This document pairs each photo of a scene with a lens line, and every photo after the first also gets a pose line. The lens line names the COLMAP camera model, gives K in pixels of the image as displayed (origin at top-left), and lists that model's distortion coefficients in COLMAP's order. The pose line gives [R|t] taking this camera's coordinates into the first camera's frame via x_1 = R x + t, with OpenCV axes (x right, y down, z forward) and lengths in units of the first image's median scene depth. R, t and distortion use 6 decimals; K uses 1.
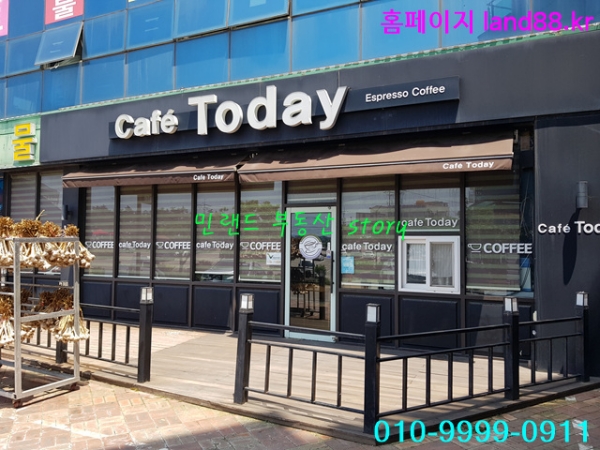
lens RADIAL K [[459.0, 0, 300.8], [0, 459.0, 226.7], [0, 0, 1]] dist [0.016126, 0.006699]
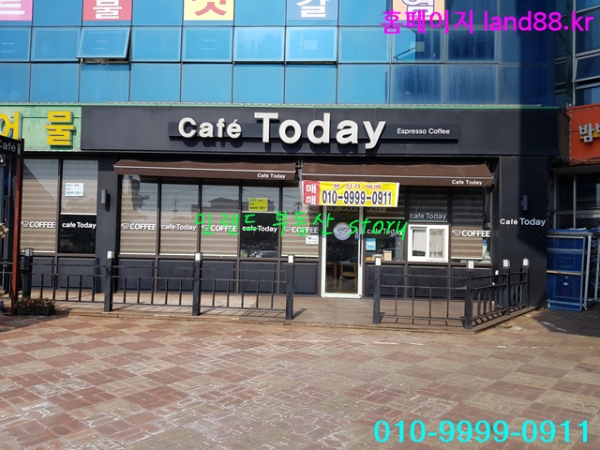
lens RADIAL K [[459.0, 0, 299.5], [0, 459.0, 223.8], [0, 0, 1]] dist [0.016126, 0.006699]
pose [[0.935354, 0.026561, 0.352714, -0.616320], [-0.030156, 0.999534, 0.004699, 0.020934], [-0.352425, -0.015032, 0.935719, -0.258477]]
